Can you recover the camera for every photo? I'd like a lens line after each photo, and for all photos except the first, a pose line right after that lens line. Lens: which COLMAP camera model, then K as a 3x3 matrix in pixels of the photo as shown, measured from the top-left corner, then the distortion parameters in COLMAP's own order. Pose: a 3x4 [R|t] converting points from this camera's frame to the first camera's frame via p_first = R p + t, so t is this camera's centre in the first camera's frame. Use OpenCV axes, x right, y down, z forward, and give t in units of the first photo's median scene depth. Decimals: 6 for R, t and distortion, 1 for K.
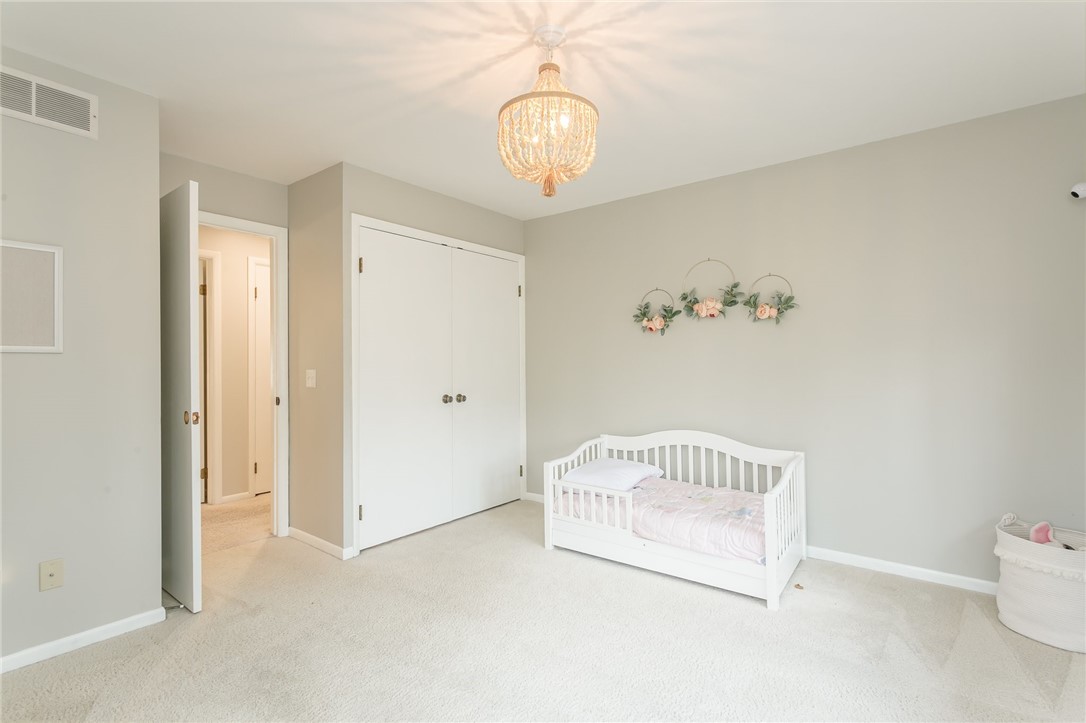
lens RADIAL K [[514.6, 0, 542.5], [0, 514.6, 355.6], [0, 0, 1]] dist [0.003167, 0.001291]
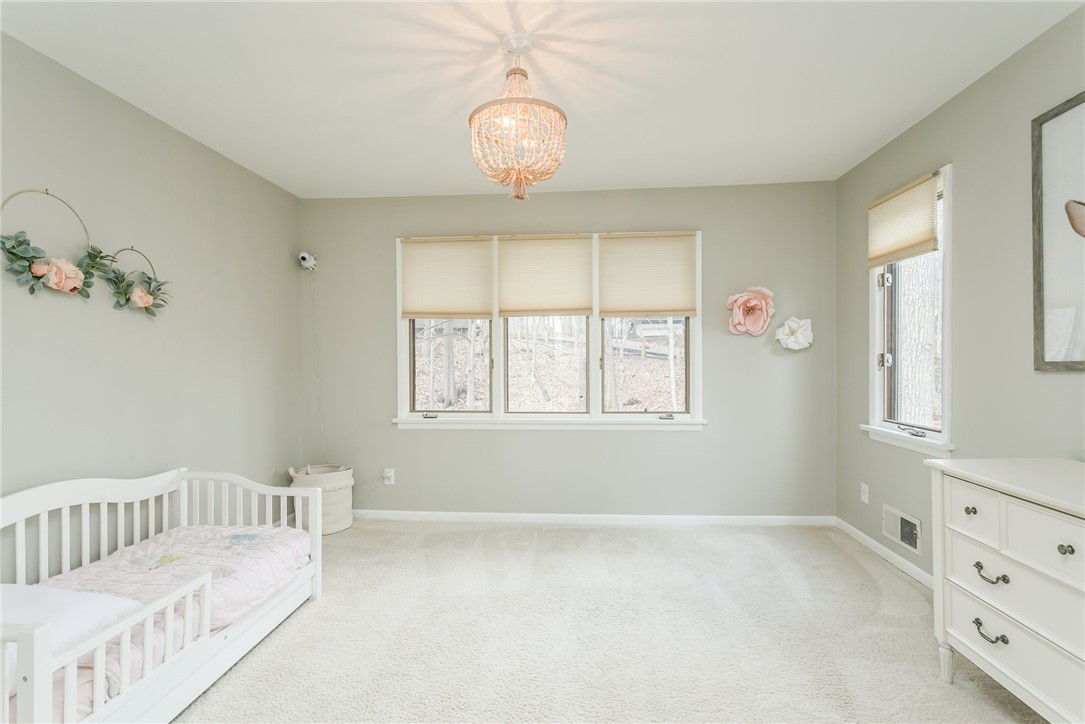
lens RADIAL K [[514.2, 0, 542.2], [0, 514.2, 361.8], [0, 0, 1]] dist [0.003167, 0.001291]
pose [[-0.537827, 0.000611, 0.843055, -0.548039], [0.001333, 0.999999, 0.000126, 0.010296], [-0.843054, 0.001192, -0.537827, 0.942547]]
